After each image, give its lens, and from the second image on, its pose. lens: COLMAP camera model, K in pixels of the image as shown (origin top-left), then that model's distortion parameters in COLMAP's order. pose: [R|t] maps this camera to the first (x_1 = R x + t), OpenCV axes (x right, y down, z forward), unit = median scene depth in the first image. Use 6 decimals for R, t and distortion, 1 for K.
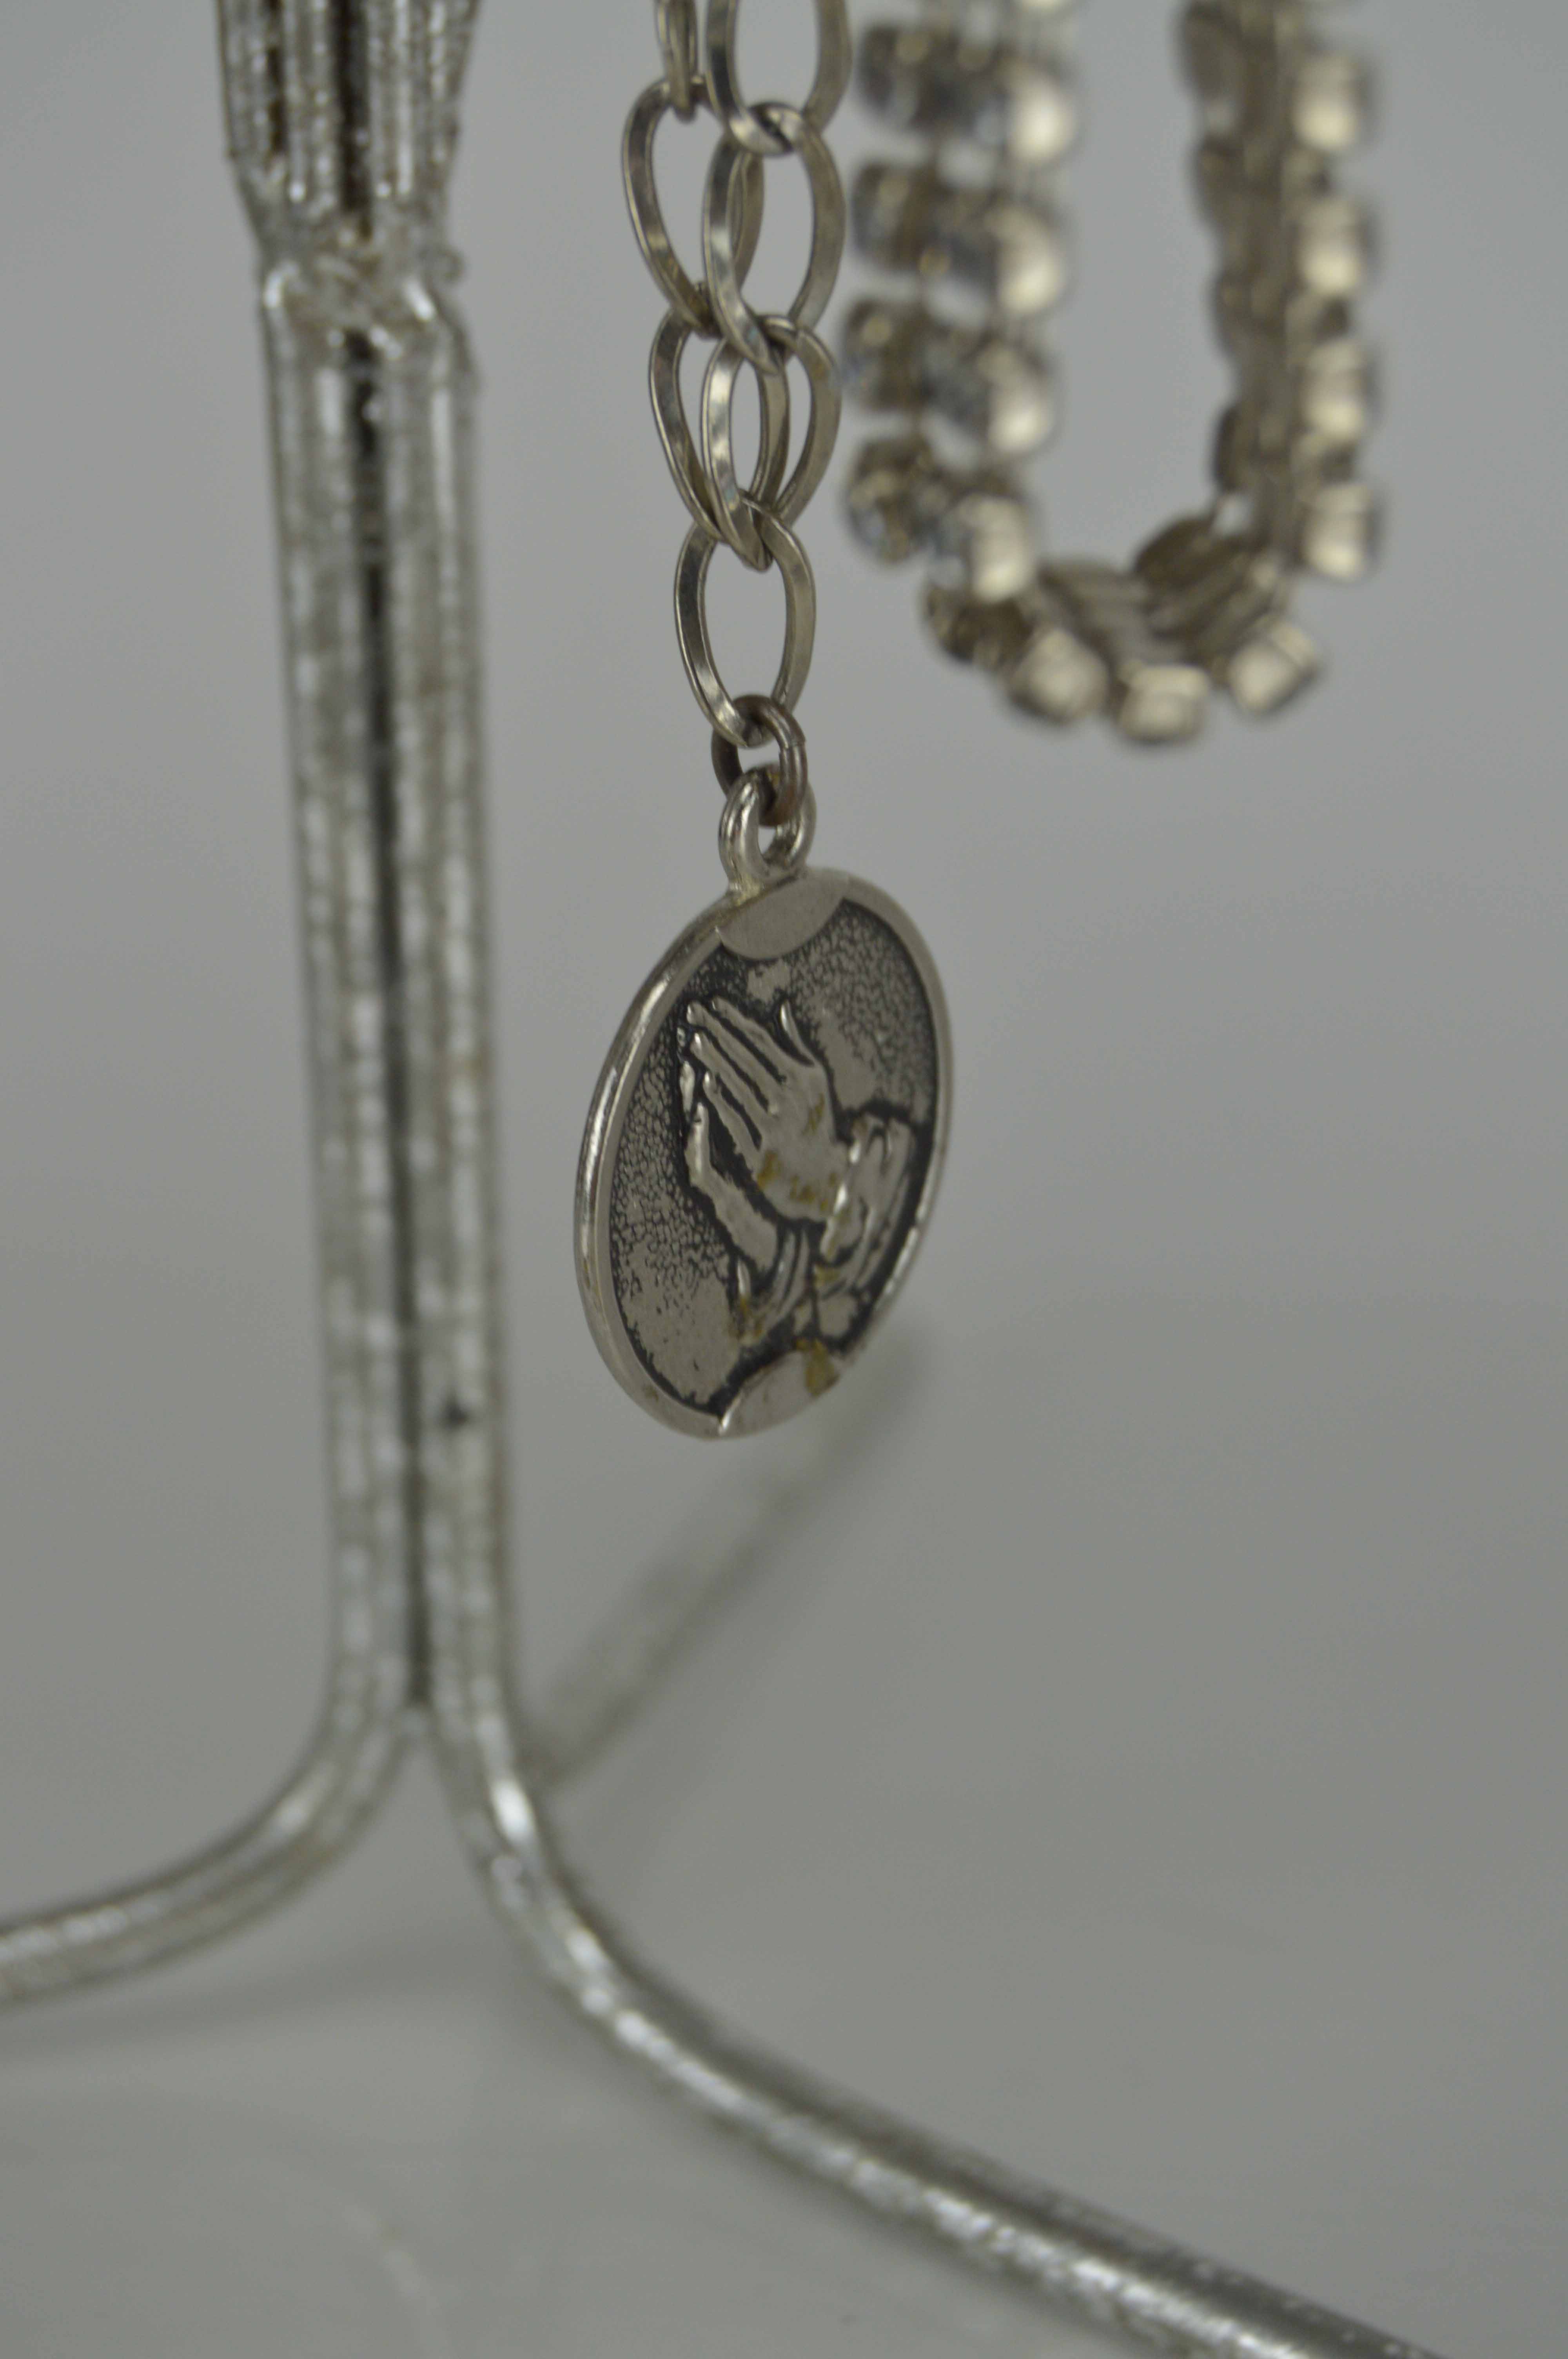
lens RADIAL K [[5242.1, 0, 732.8], [0, 5242.1, 1222.7], [0, 0, 1]] dist [0.006075, -0.276791]
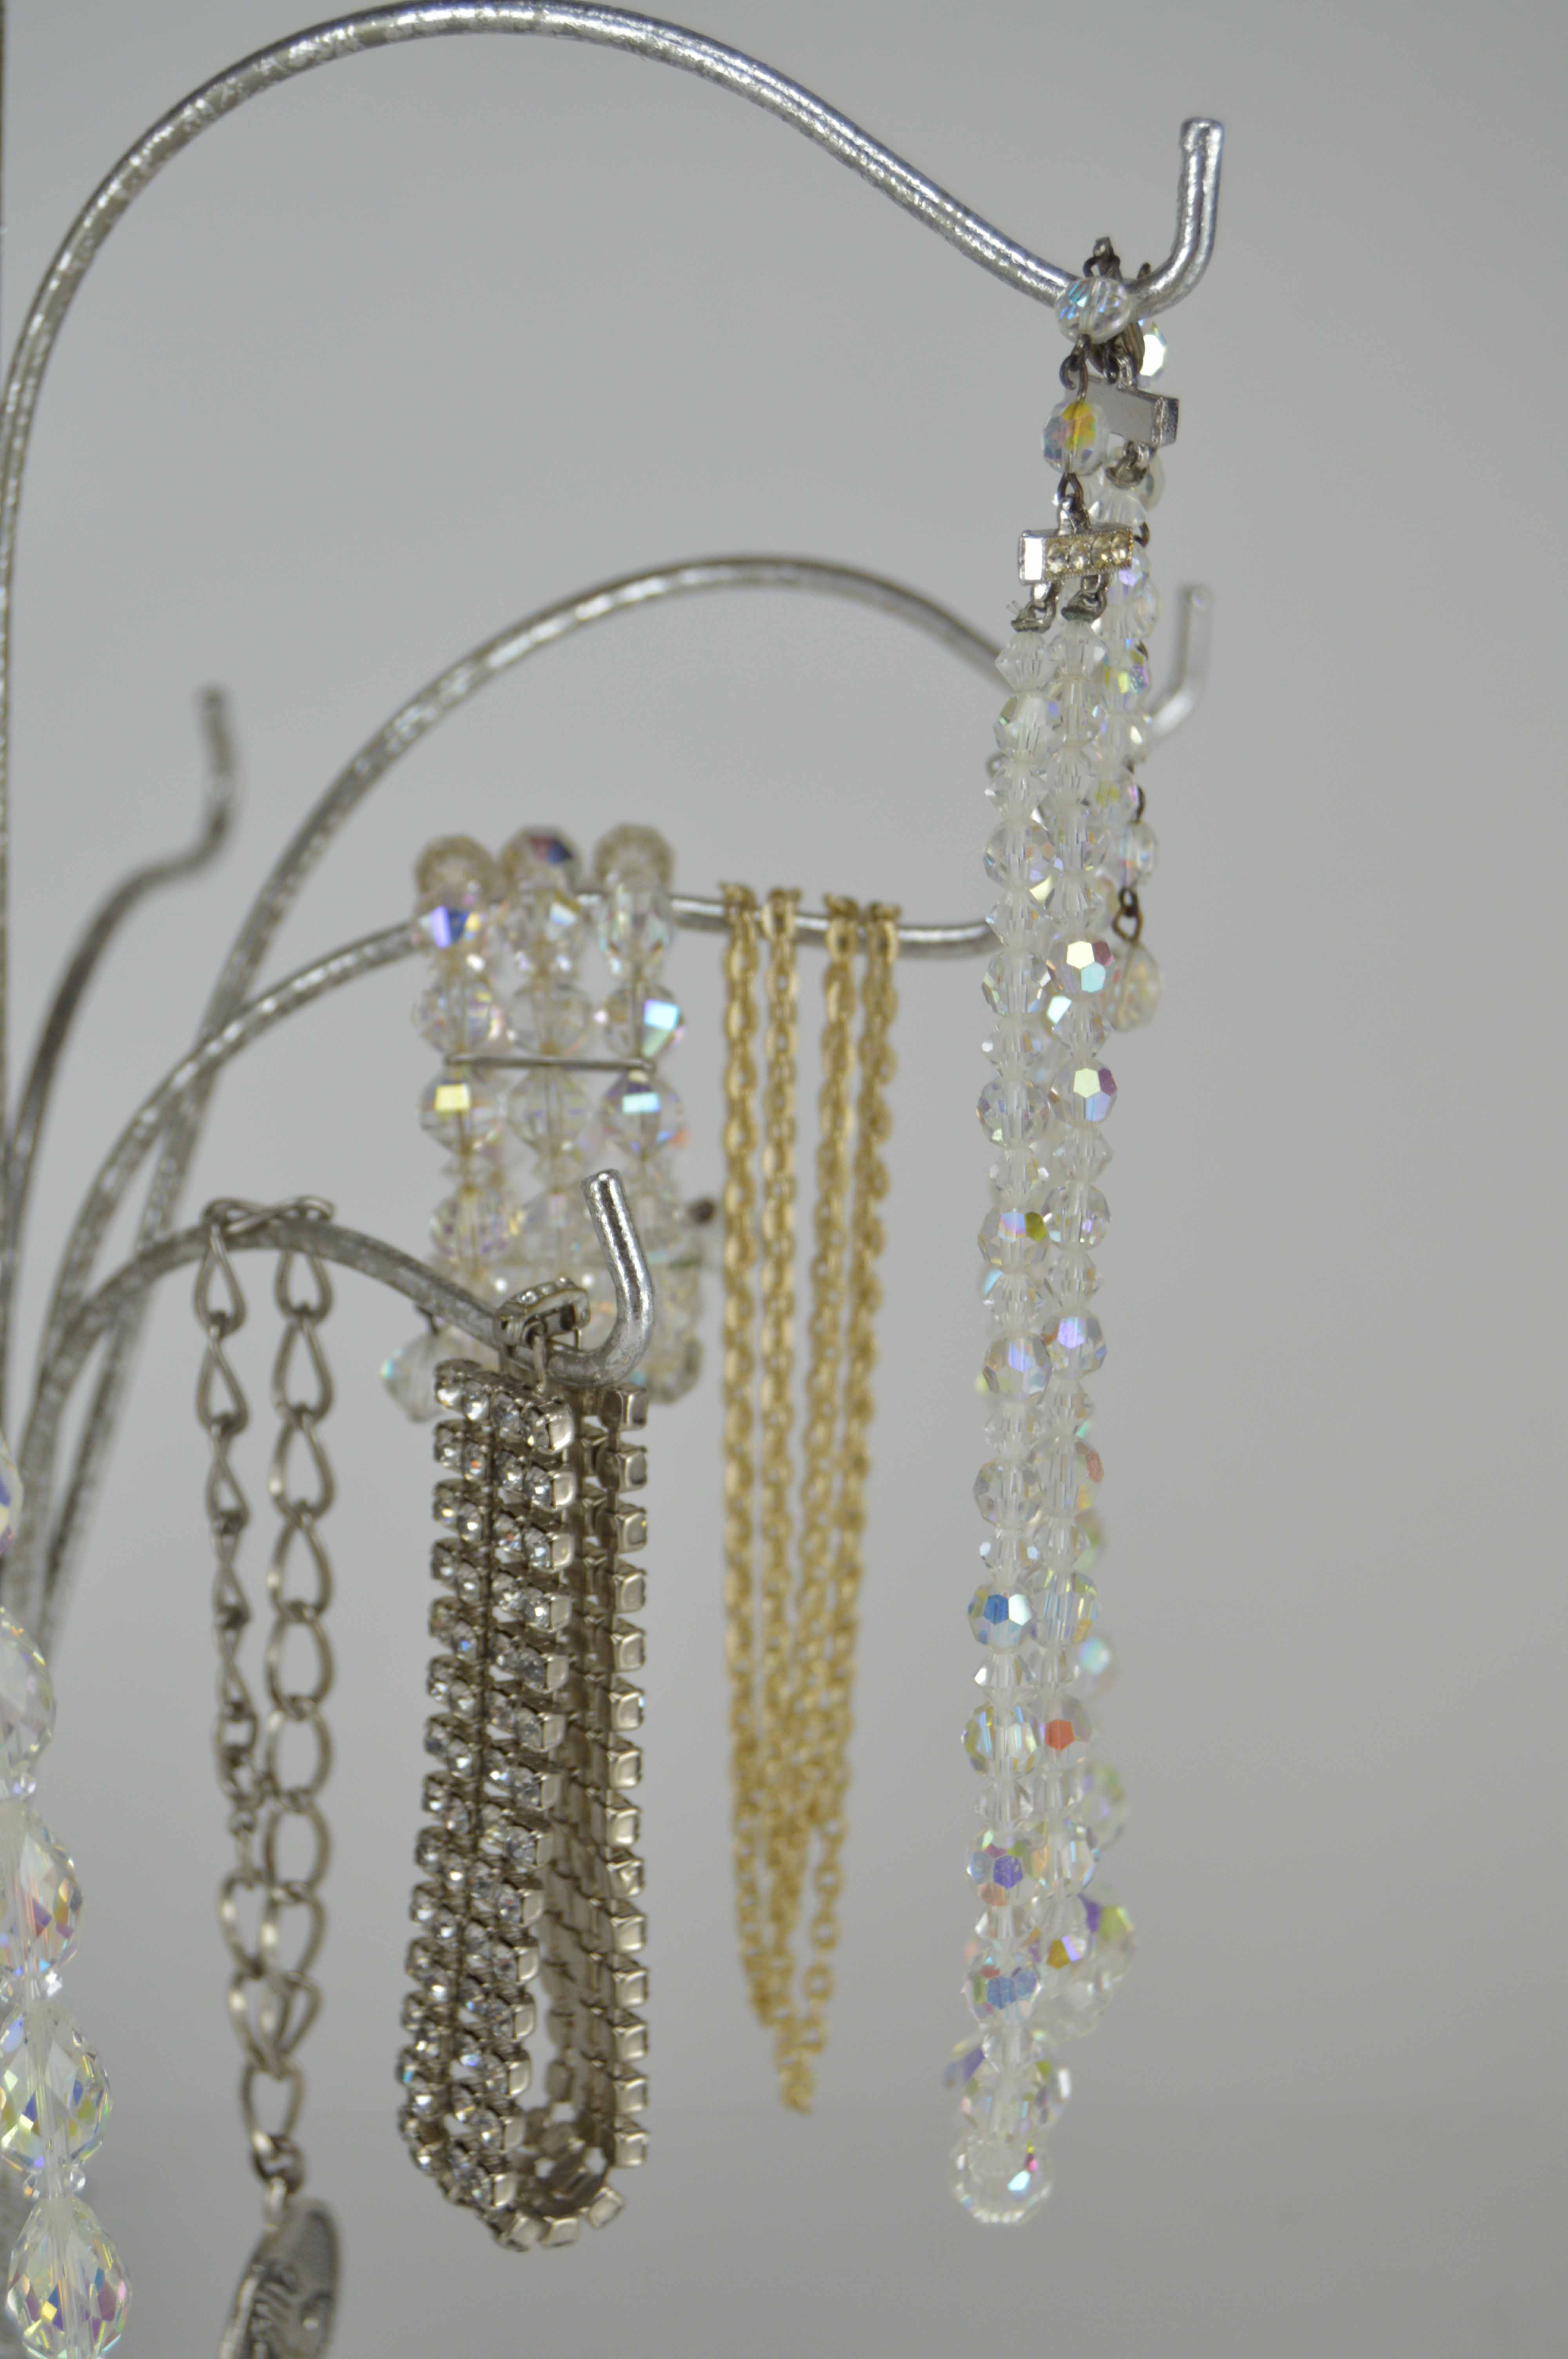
lens RADIAL K [[4292.7, 0, 784.0], [0, 4292.7, 1179.5], [0, 0, 1]] dist [-0.037375, -0.011230]
pose [[0.935968, -0.051513, 0.348297, -0.356317], [0.072766, 0.996183, -0.048208, -0.358405], [-0.344485, 0.070466, 0.936144, -0.643783]]
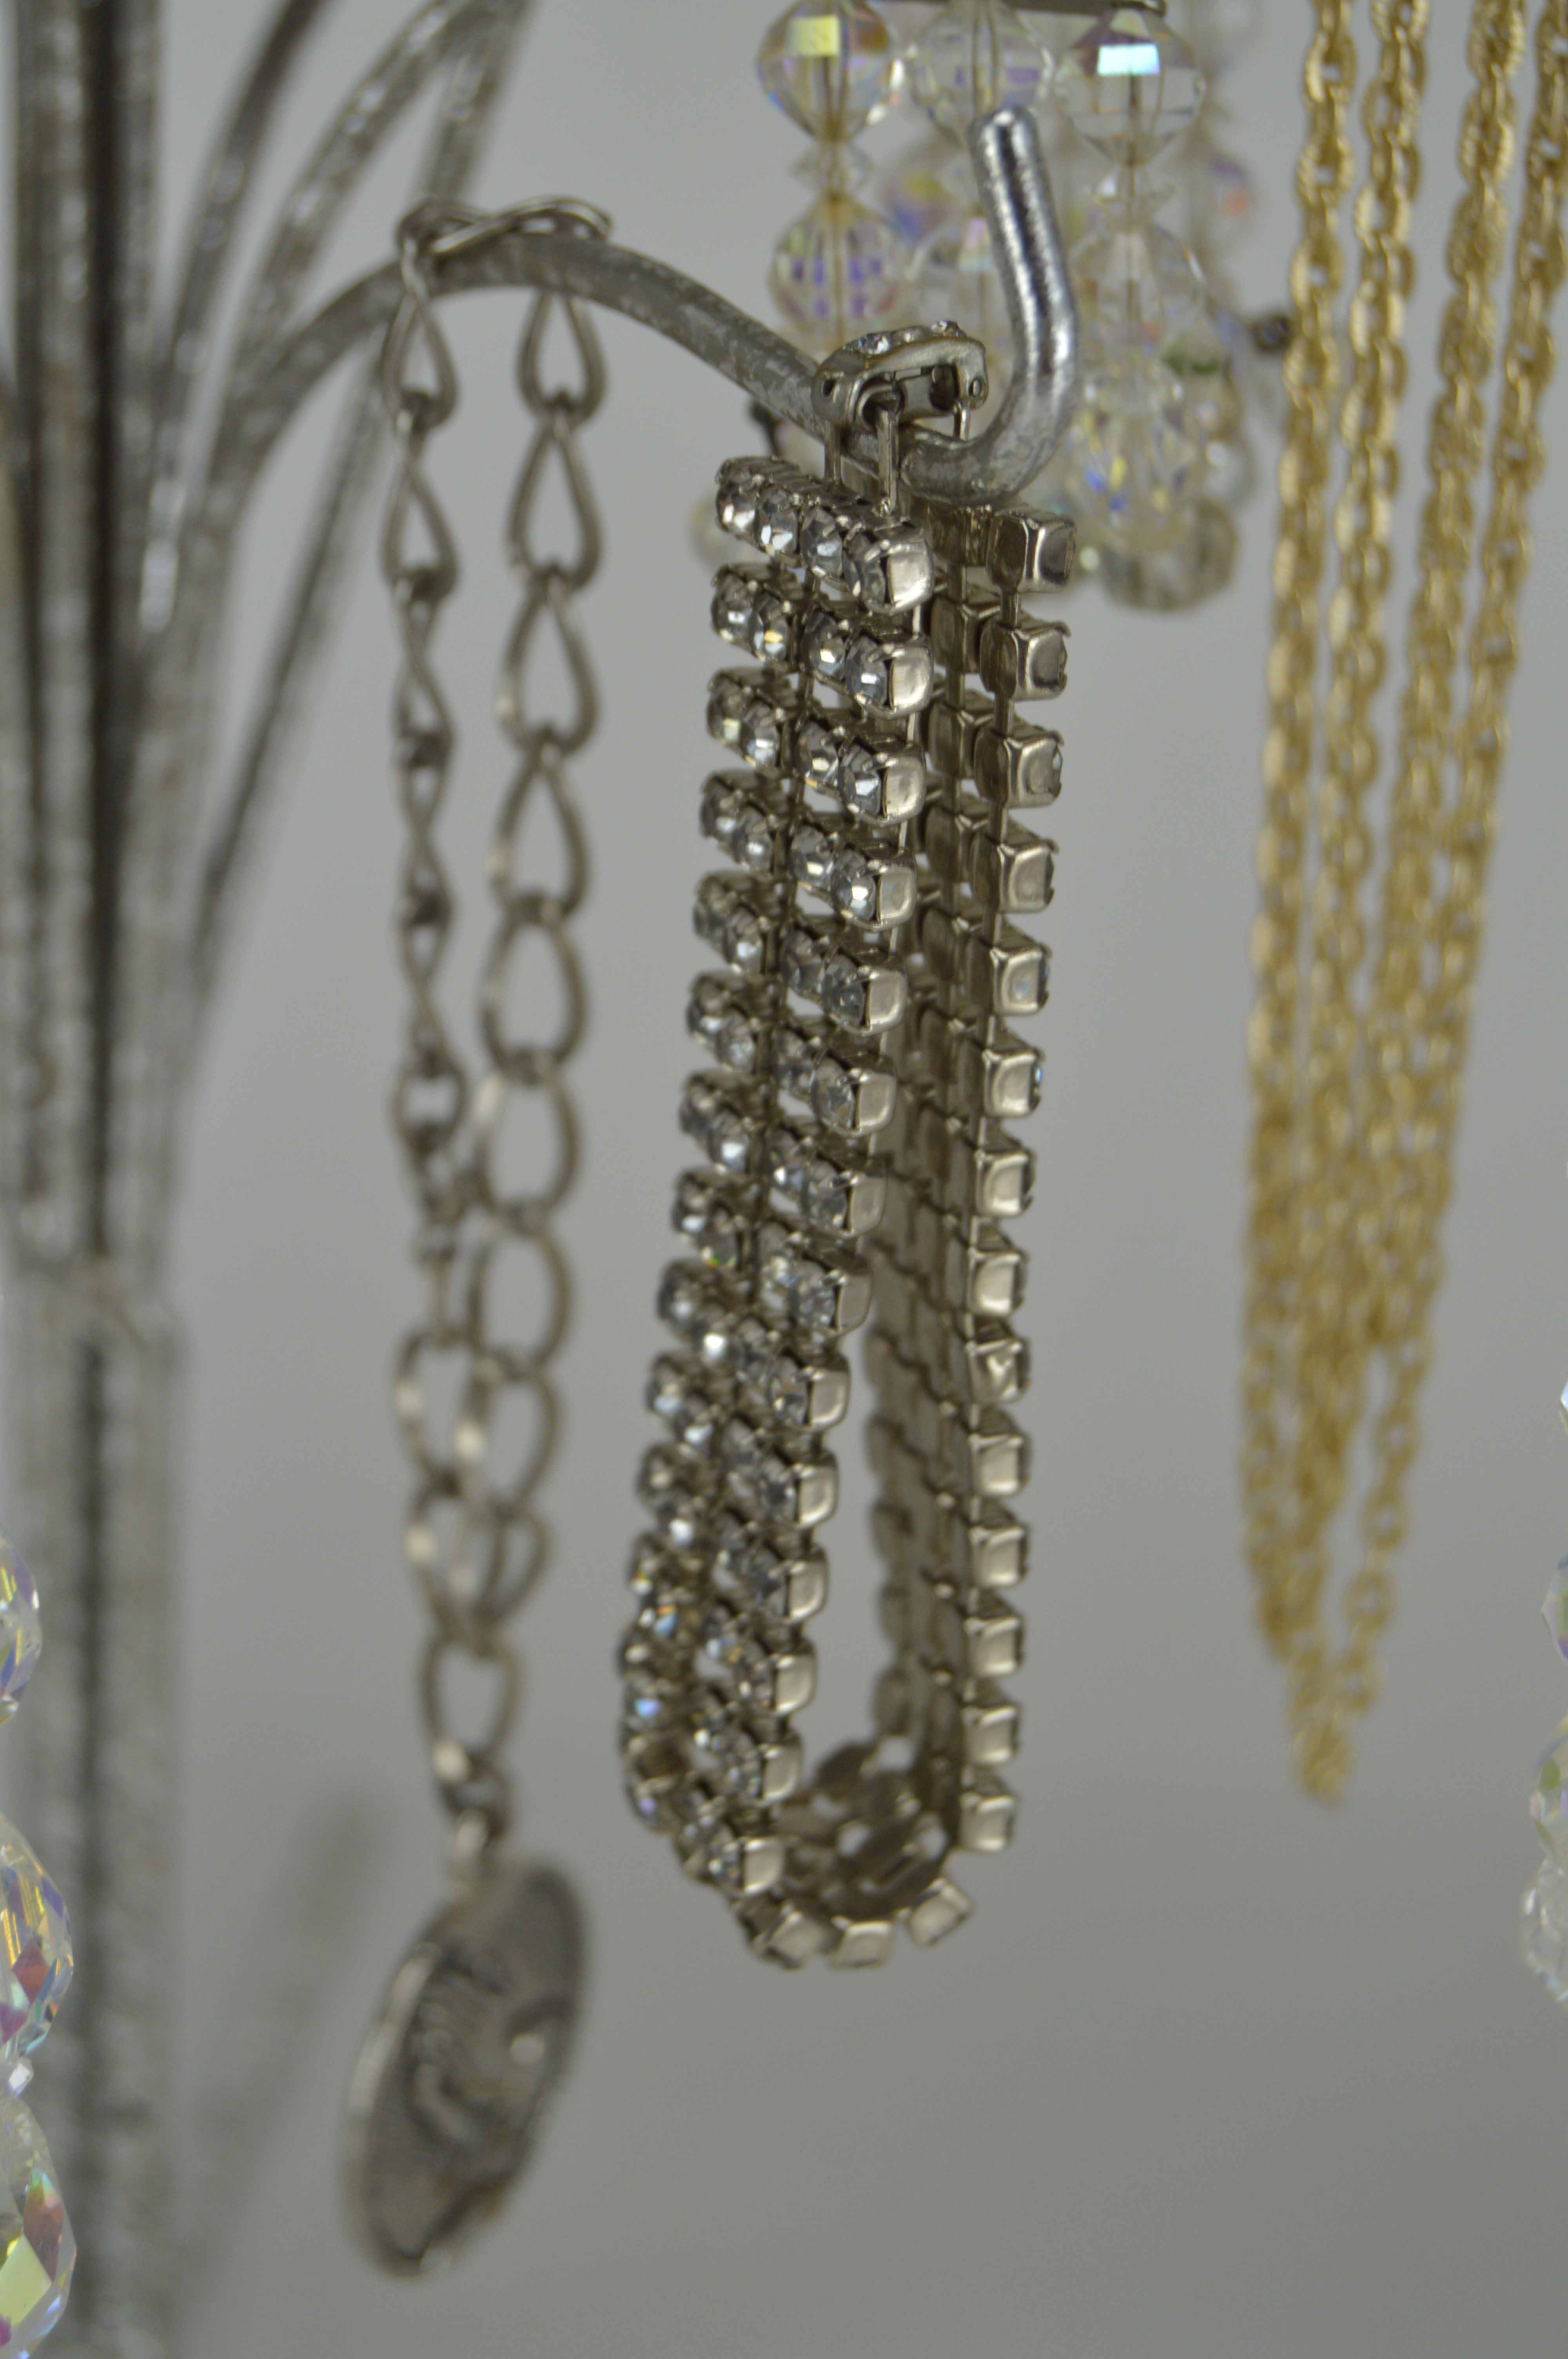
lens RADIAL K [[5242.1, 0, 732.8], [0, 5242.1, 1222.7], [0, 0, 1]] dist [0.006075, -0.276791]
pose [[0.983899, -0.004871, 0.178659, -0.156483], [-0.003554, 0.998898, 0.046805, -0.276786], [-0.178690, -0.046687, 0.982797, -0.280436]]
